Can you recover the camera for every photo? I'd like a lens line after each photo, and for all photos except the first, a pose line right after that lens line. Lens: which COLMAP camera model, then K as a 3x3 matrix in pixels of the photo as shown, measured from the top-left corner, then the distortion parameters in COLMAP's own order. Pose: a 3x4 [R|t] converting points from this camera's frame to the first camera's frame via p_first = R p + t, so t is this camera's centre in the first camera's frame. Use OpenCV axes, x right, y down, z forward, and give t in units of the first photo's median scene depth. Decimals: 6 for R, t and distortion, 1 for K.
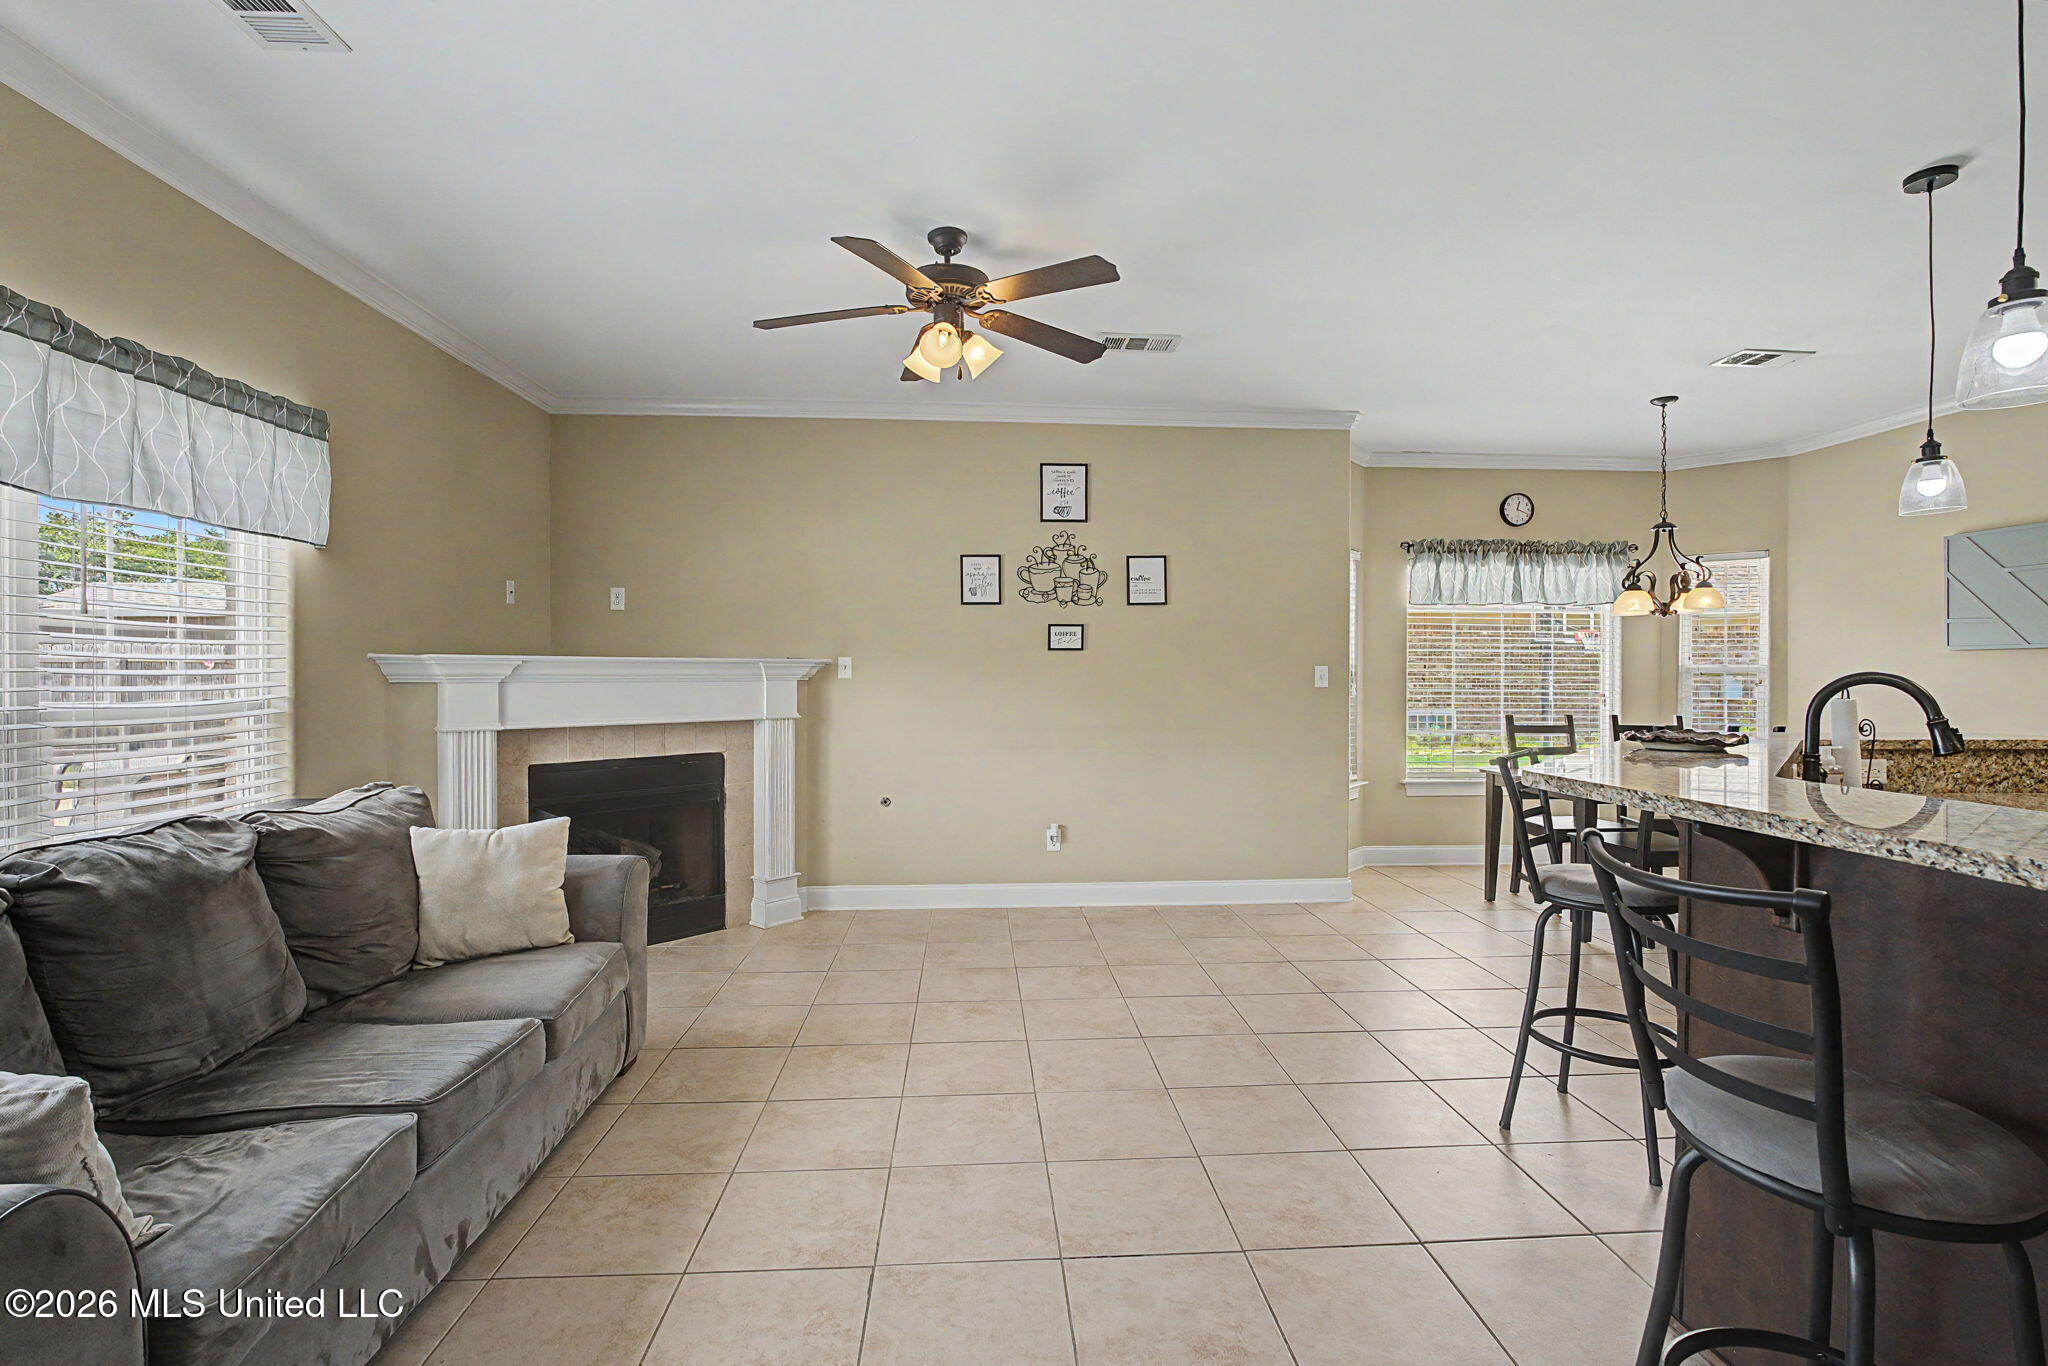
lens RADIAL K [[926.7, 0, 1023.1], [0, 926.7, 677.3], [0, 0, 1]] dist [-0.011650, 0.000924]
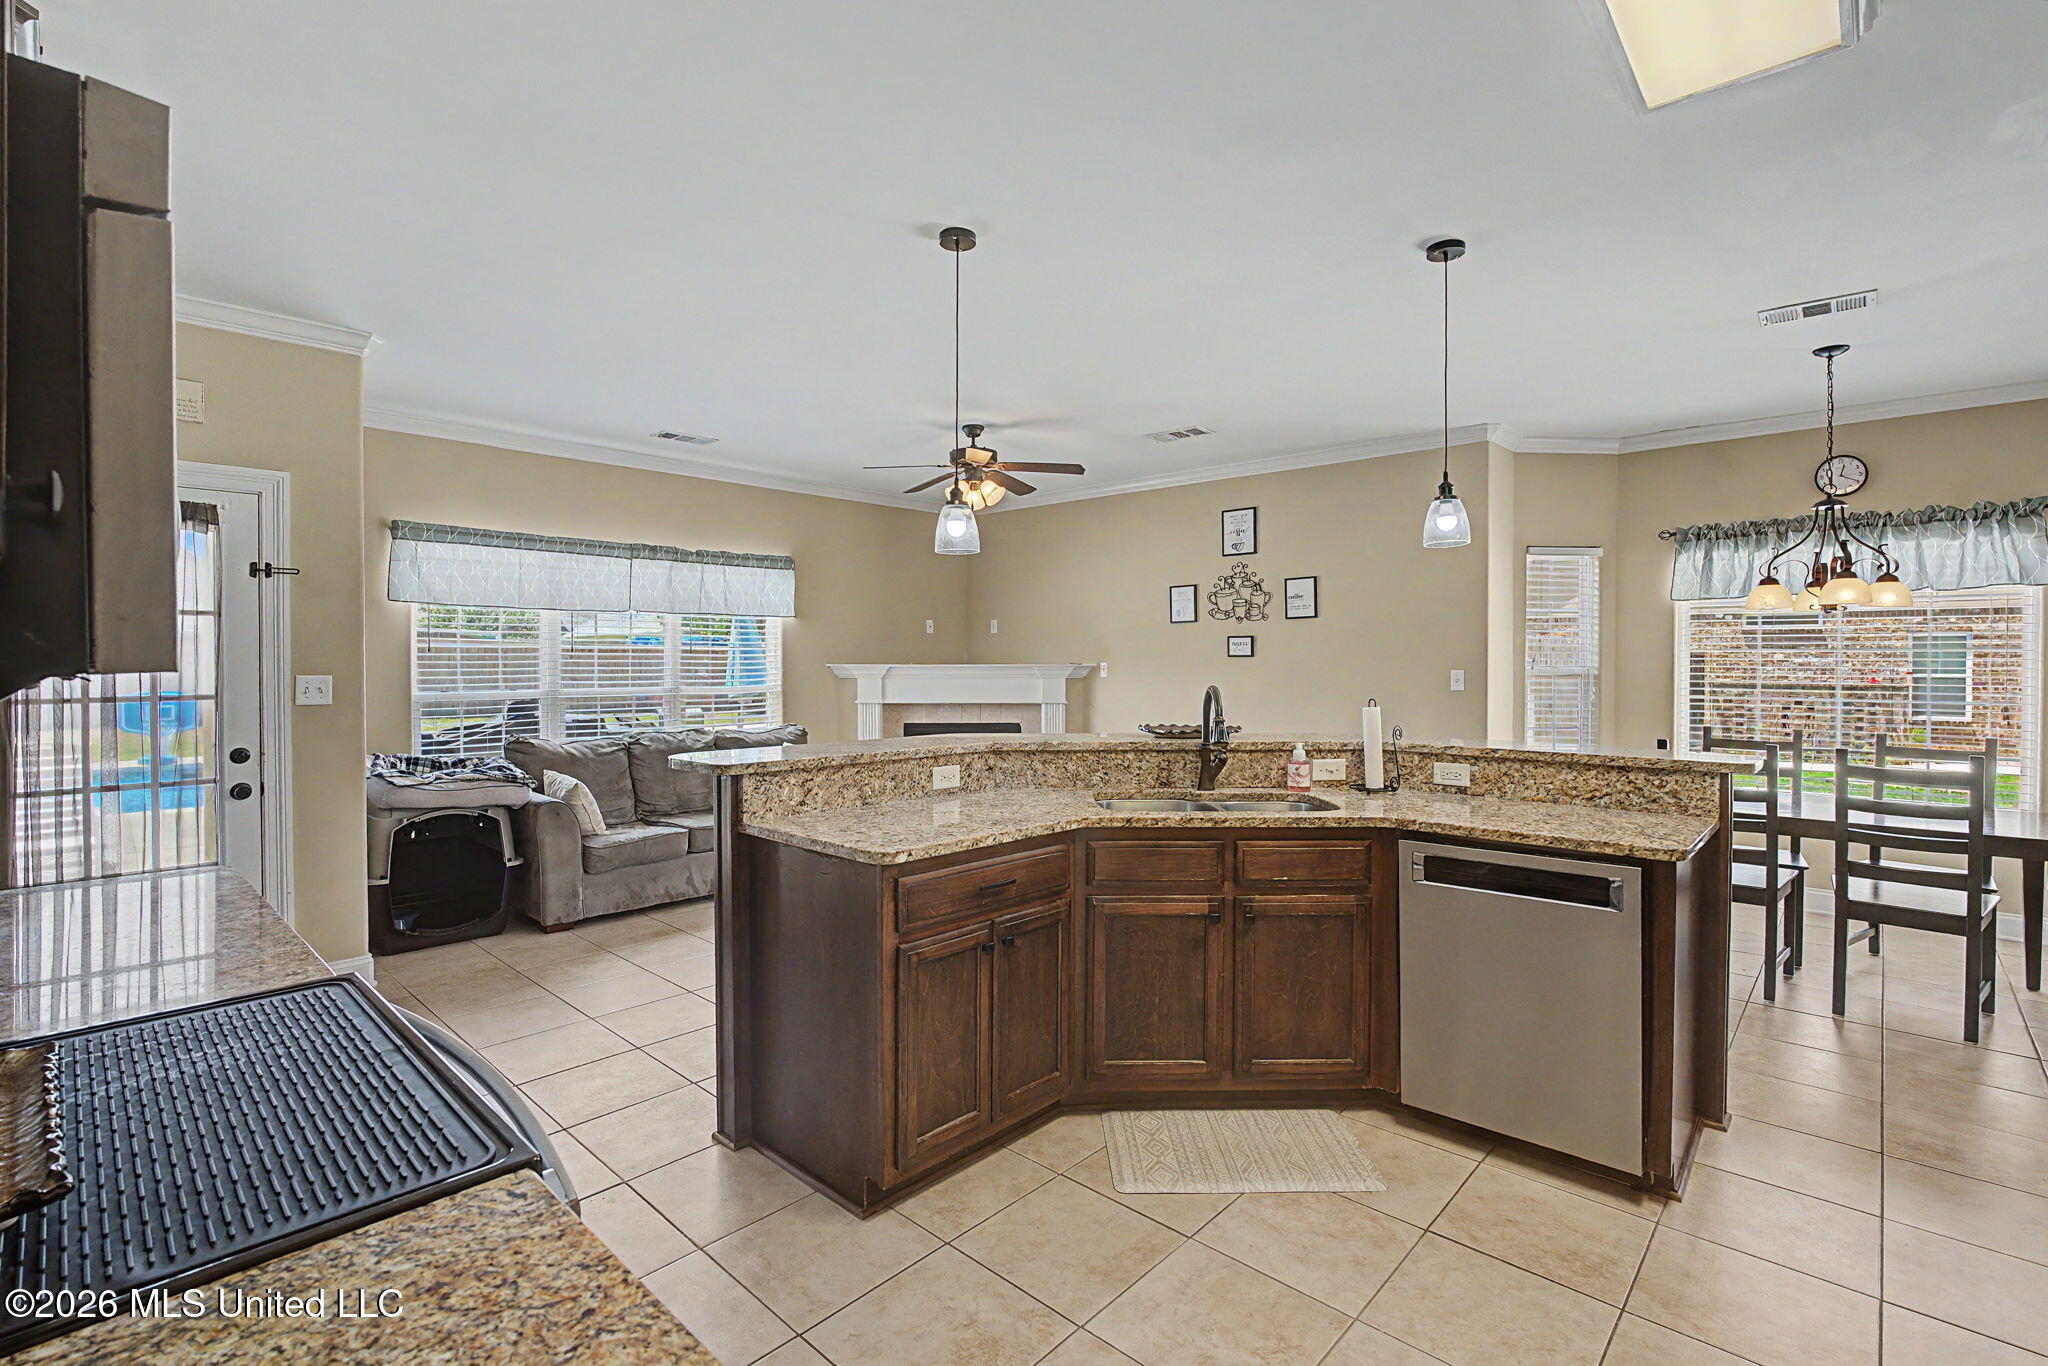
lens RADIAL K [[926.7, 0, 1016.6], [0, 926.7, 669.8], [0, 0, 1]] dist [-0.011650, 0.000924]
pose [[0.687871, 0.005148, -0.725815, 0.751154], [-0.003902, 0.999987, 0.003394, -0.014447], [0.725823, 0.000497, 0.687882, -0.088395]]
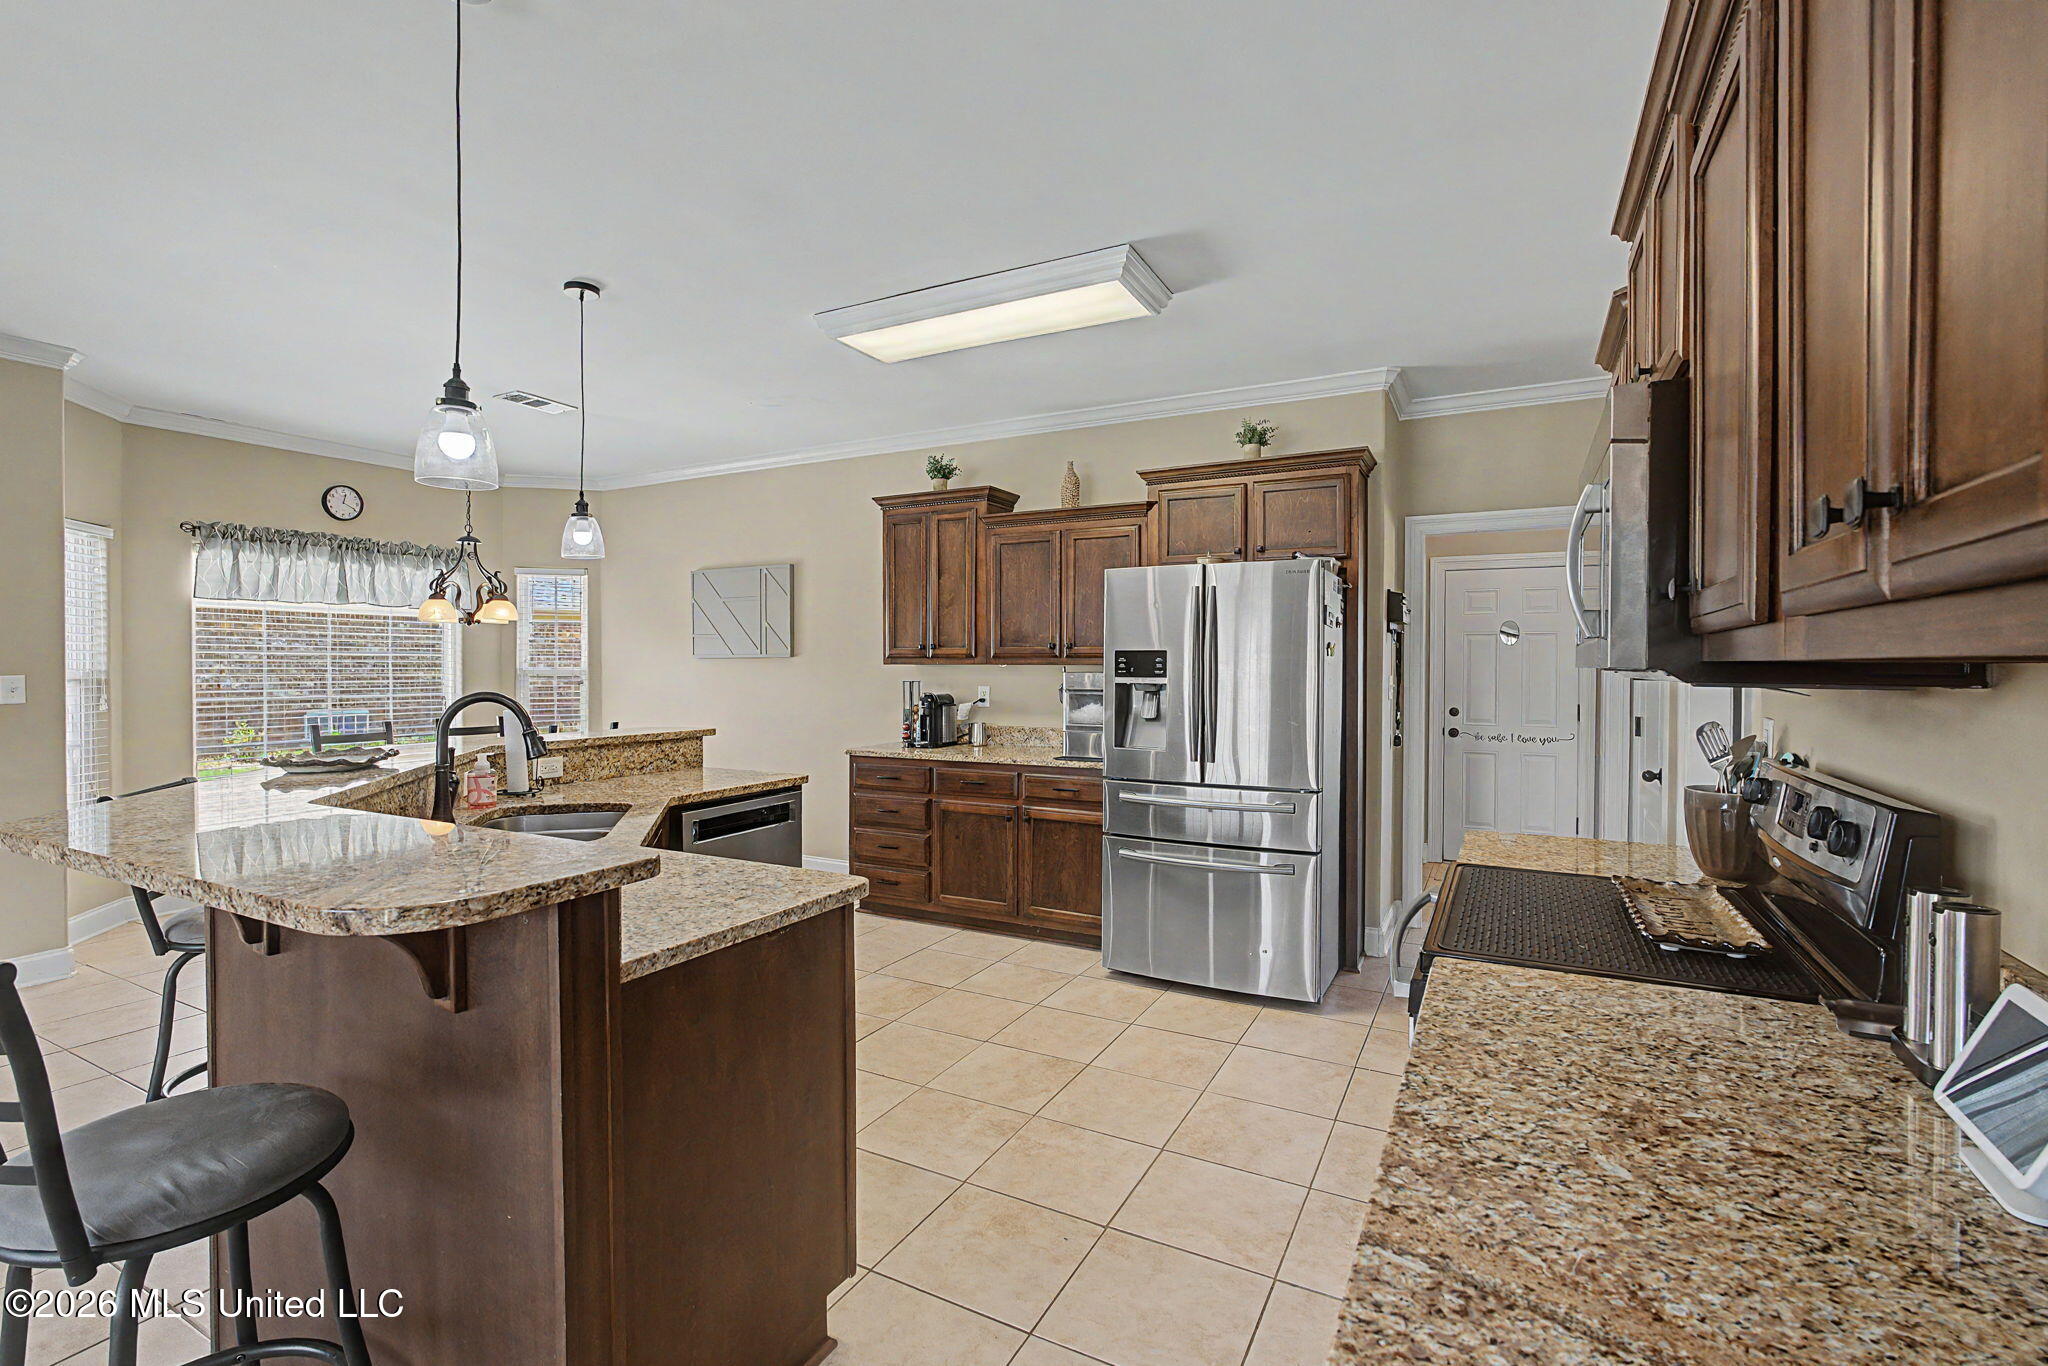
lens RADIAL K [[926.7, 0, 1025.2], [0, 926.7, 667.8], [0, 0, 1]] dist [-0.011650, 0.000924]
pose [[0.520512, -0.006825, 0.853827, 0.117738], [0.007676, 0.999965, 0.003314, -0.014989], [-0.853820, 0.004829, 0.520546, -0.088602]]
